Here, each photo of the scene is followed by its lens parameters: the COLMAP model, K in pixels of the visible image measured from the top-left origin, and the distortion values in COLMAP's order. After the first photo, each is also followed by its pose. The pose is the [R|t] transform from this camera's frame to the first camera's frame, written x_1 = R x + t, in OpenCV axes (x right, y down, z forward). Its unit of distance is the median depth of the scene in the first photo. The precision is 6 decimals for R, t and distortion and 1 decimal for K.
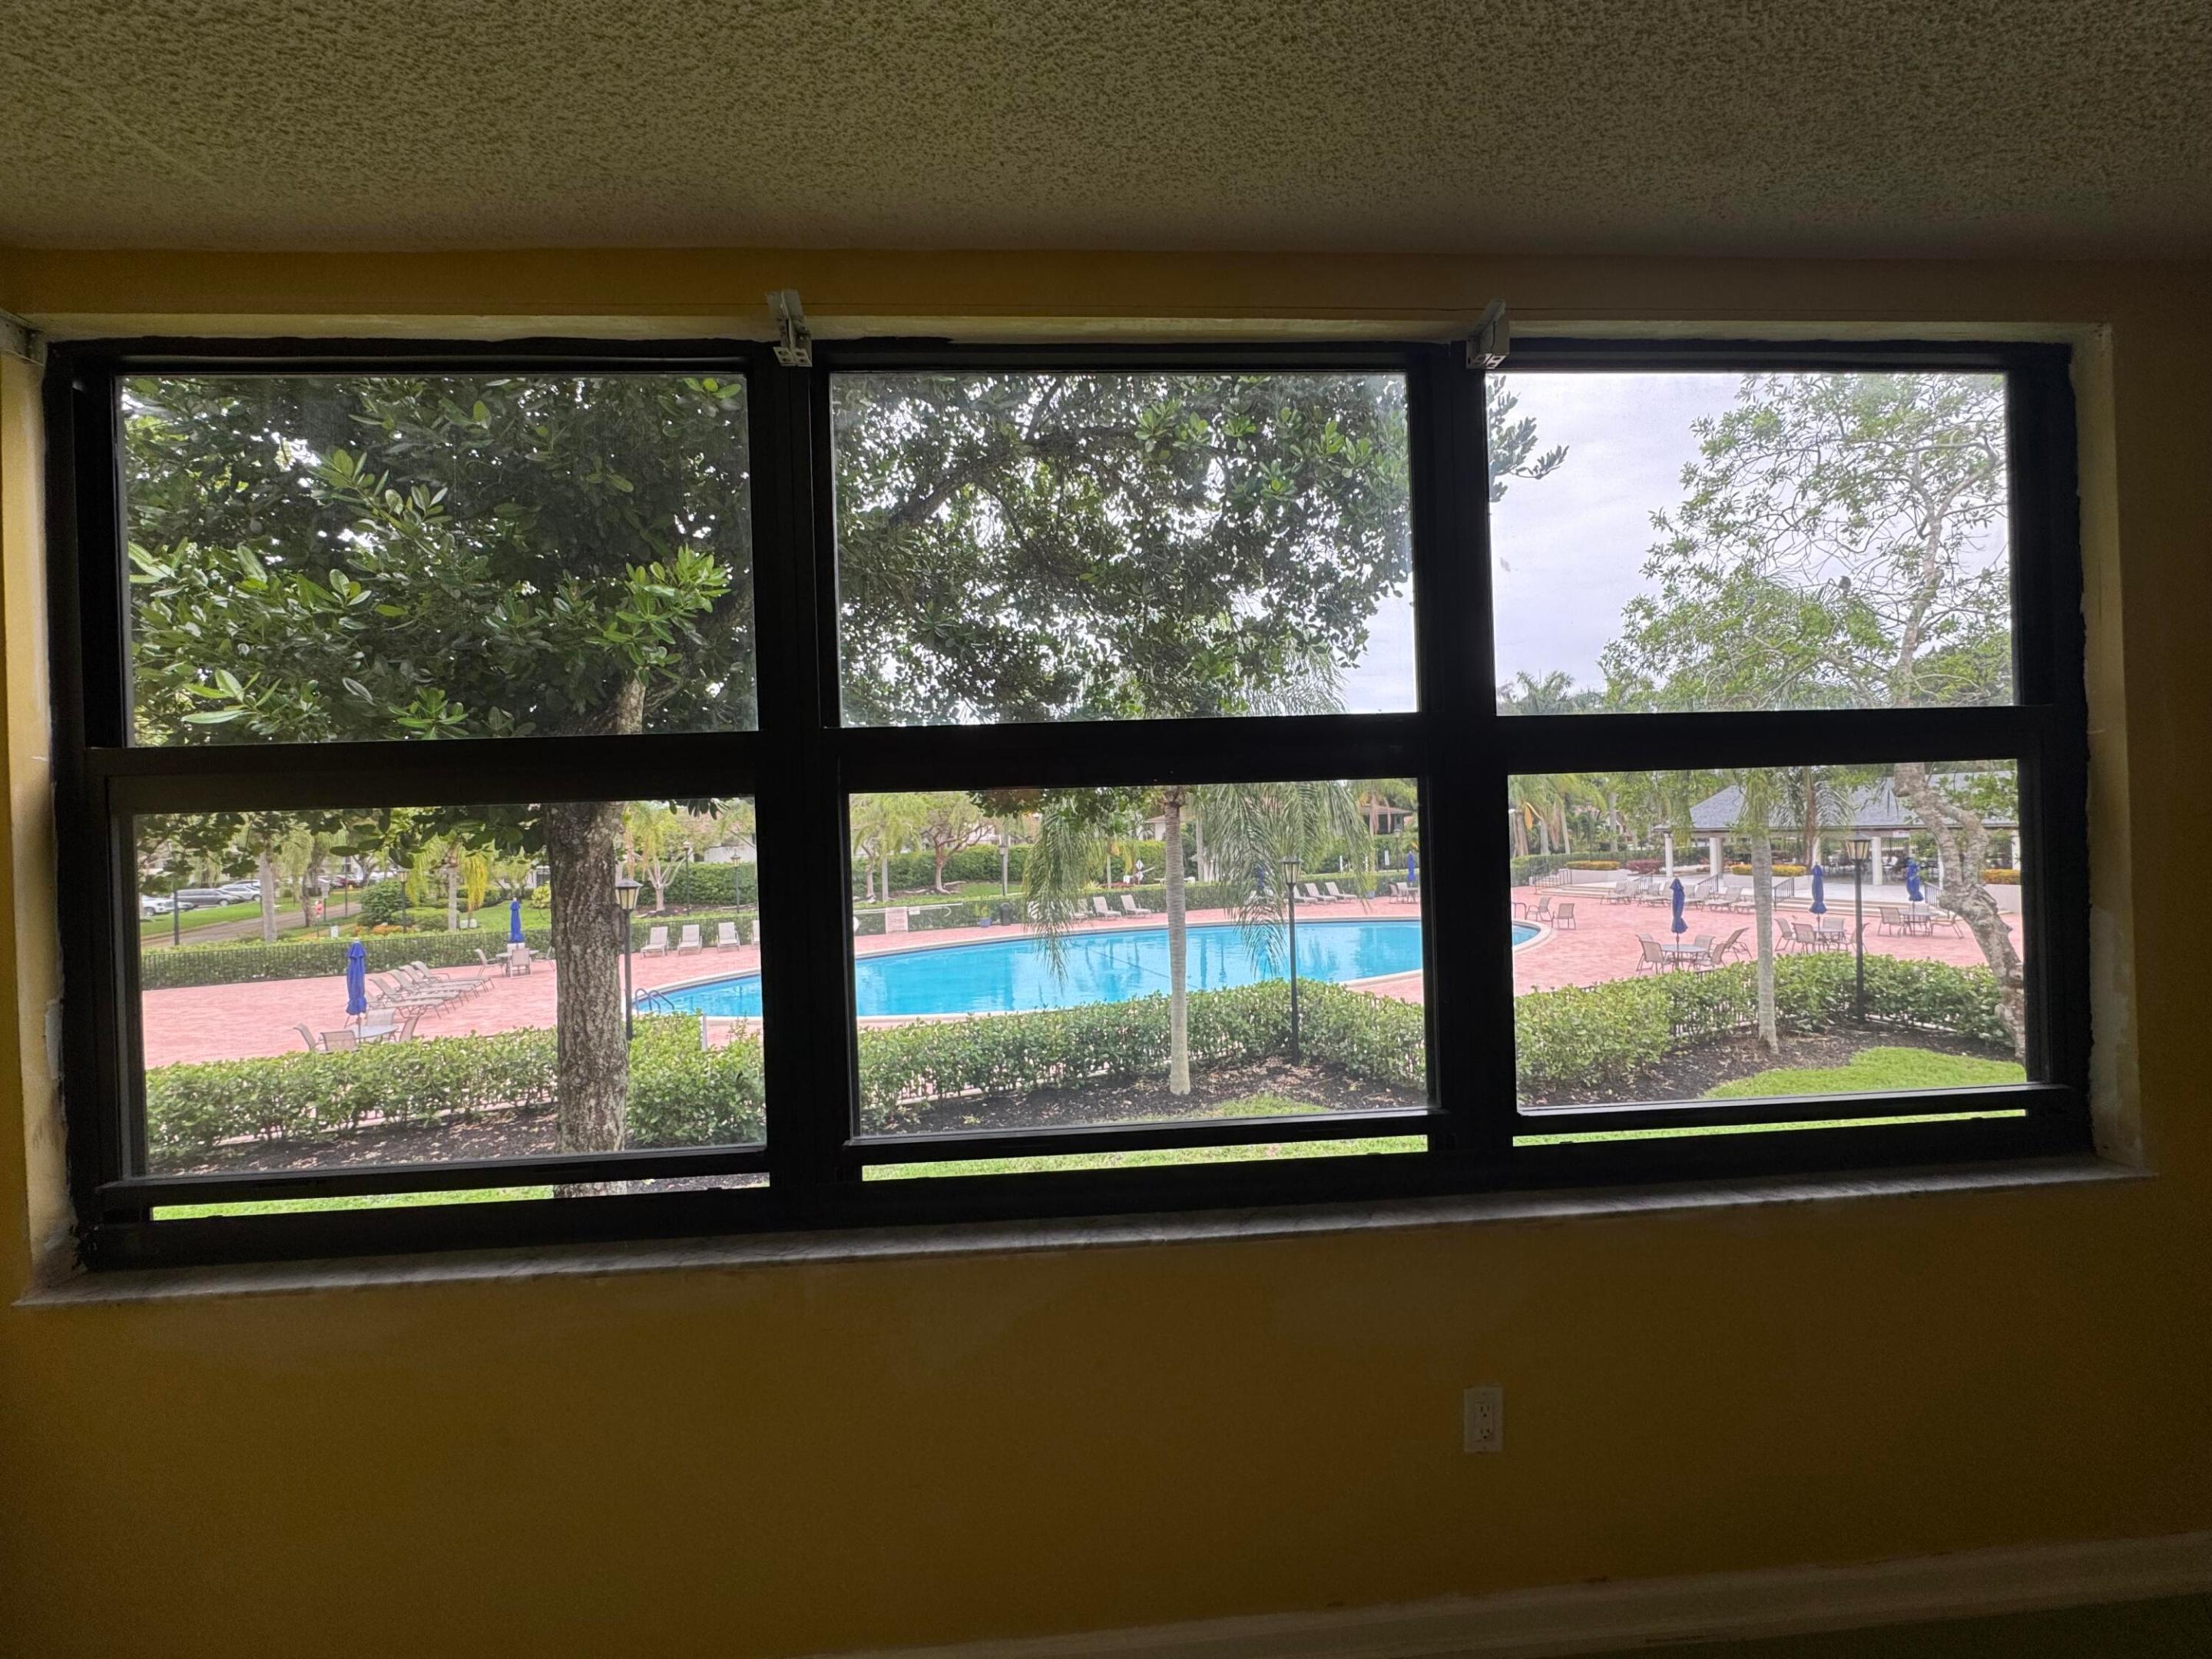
lens RADIAL K [[878.5, 0, 1106.0], [0, 878.5, 829.5], [0, 0, 1]] dist [0.000402, 0.000058]
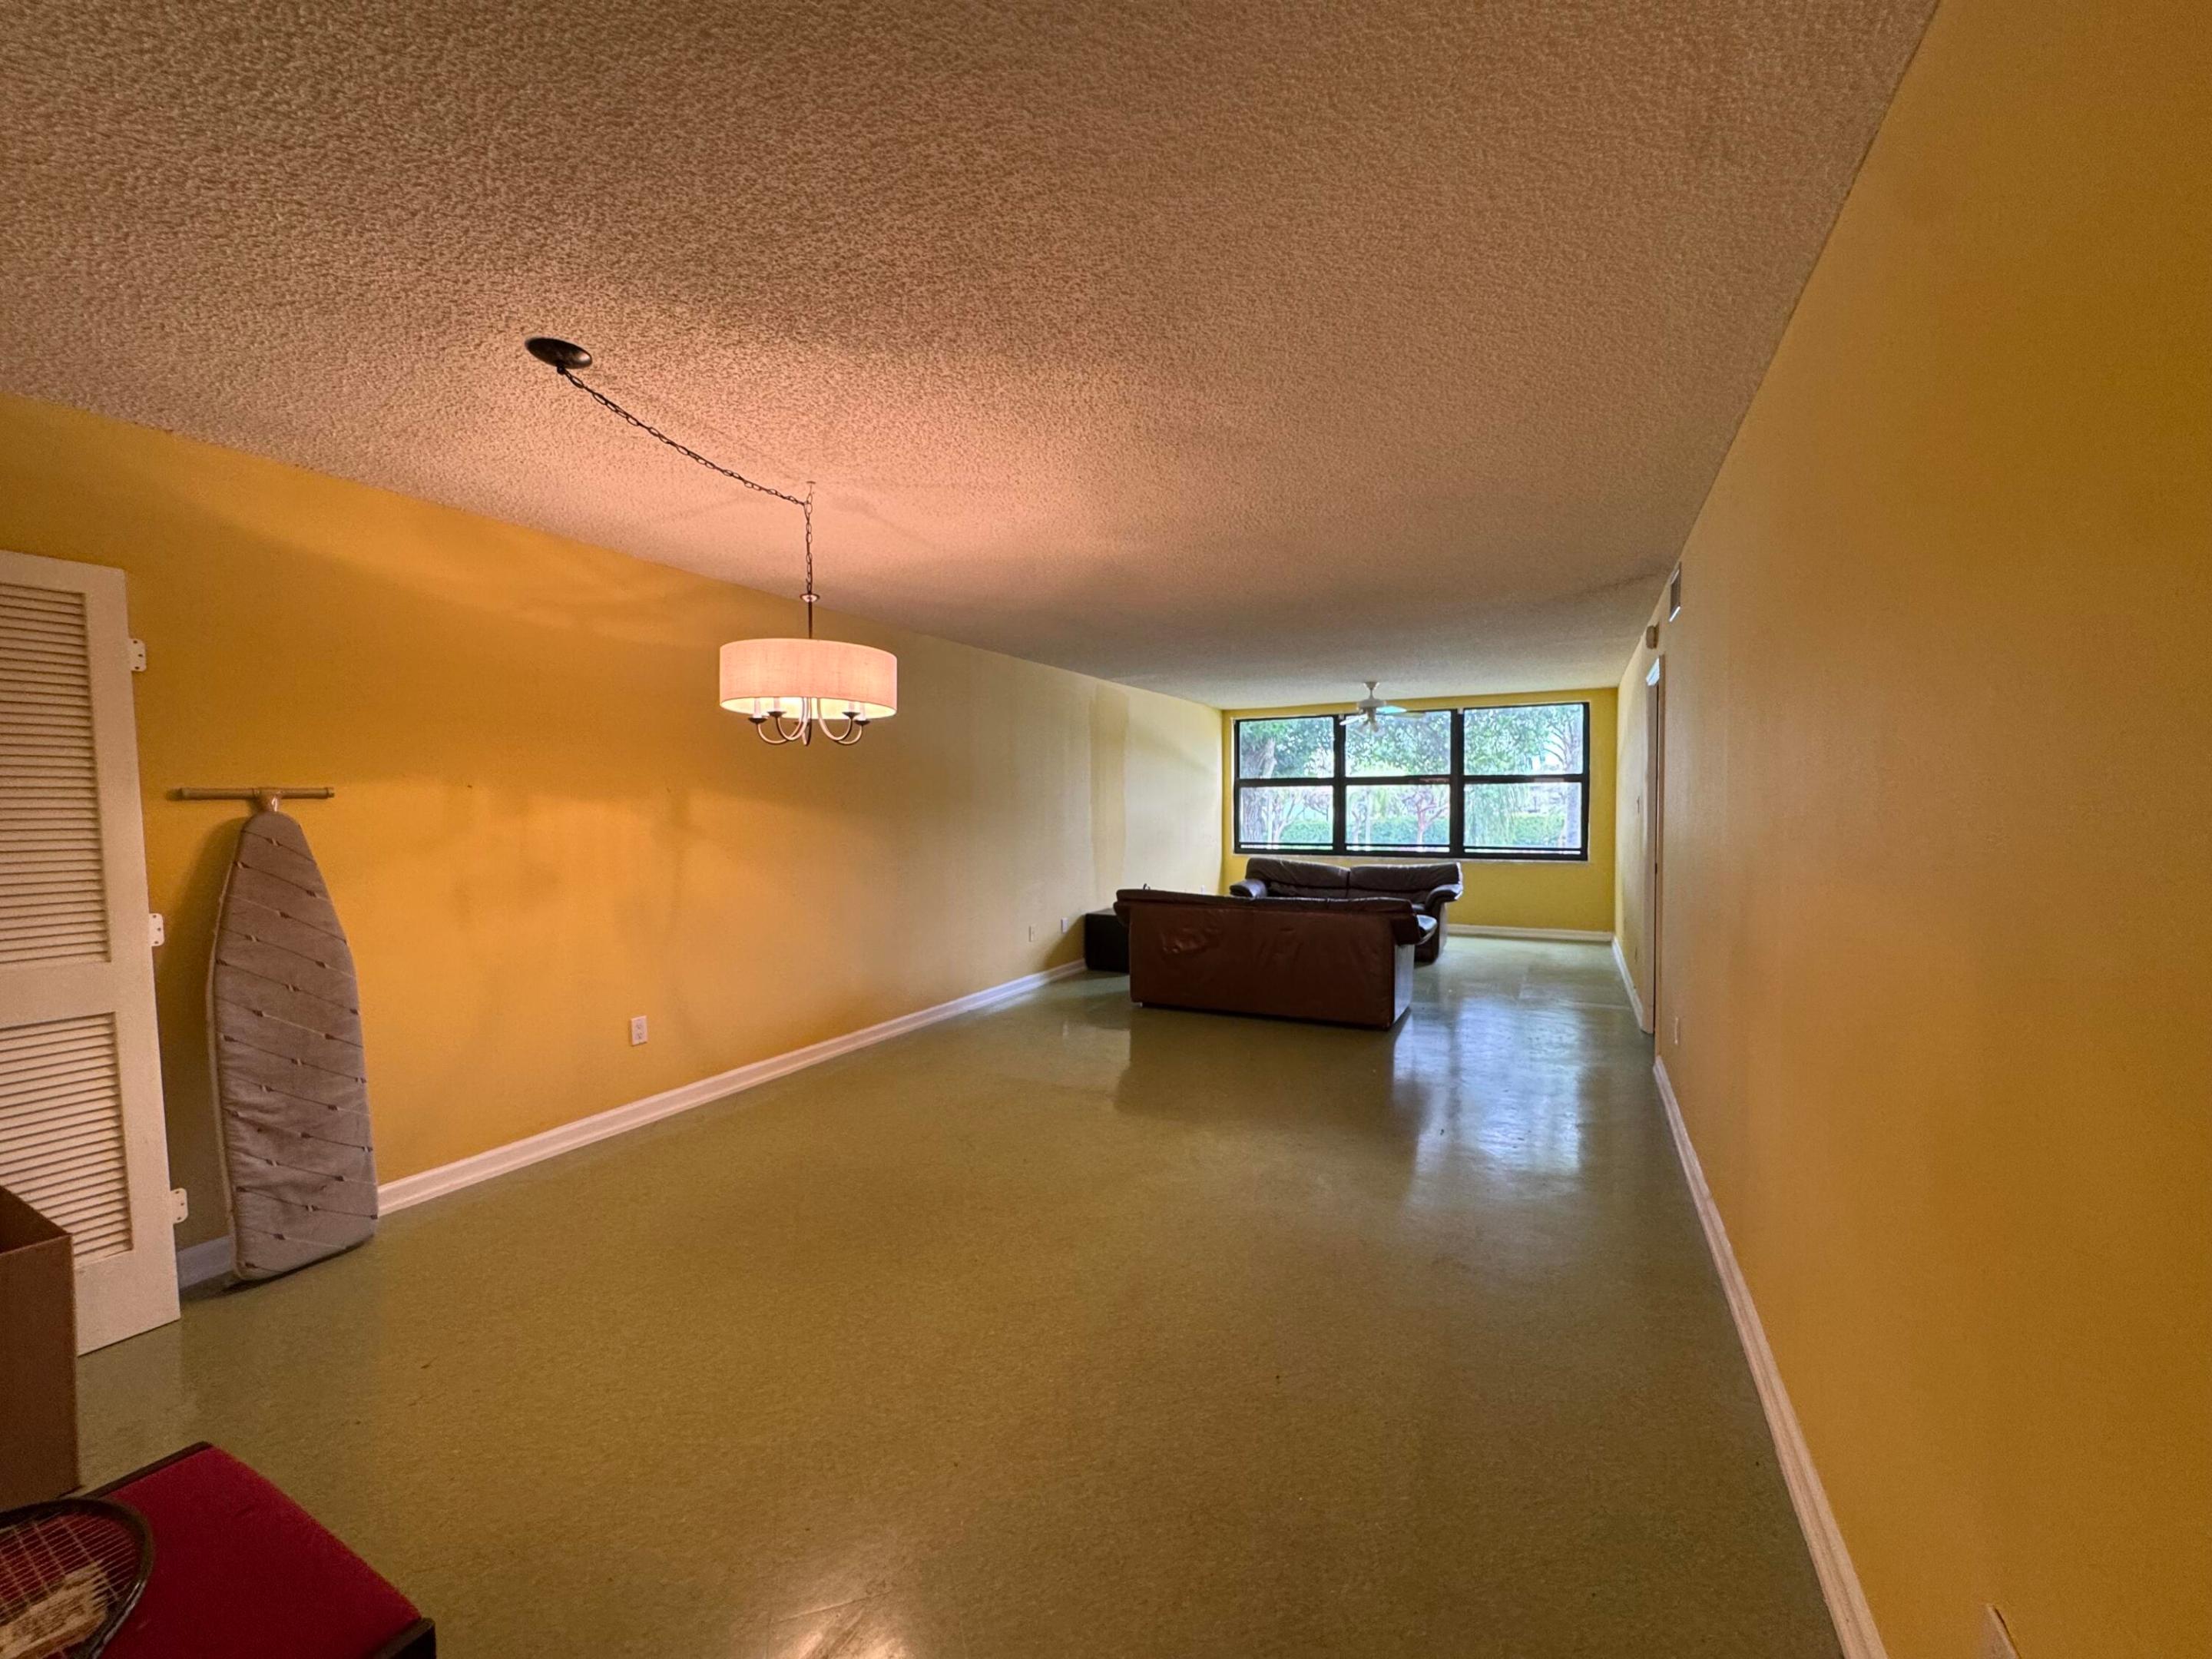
lens RADIAL K [[878.5, 0, 1106.0], [0, 878.5, 829.5], [0, 0, 1]] dist [0.000402, 0.000058]
pose [[0.852828, 0.035695, -0.520971, 1.367029], [-0.017304, 0.999045, 0.040124, 0.036122], [0.521905, -0.025205, 0.852631, -4.756222]]
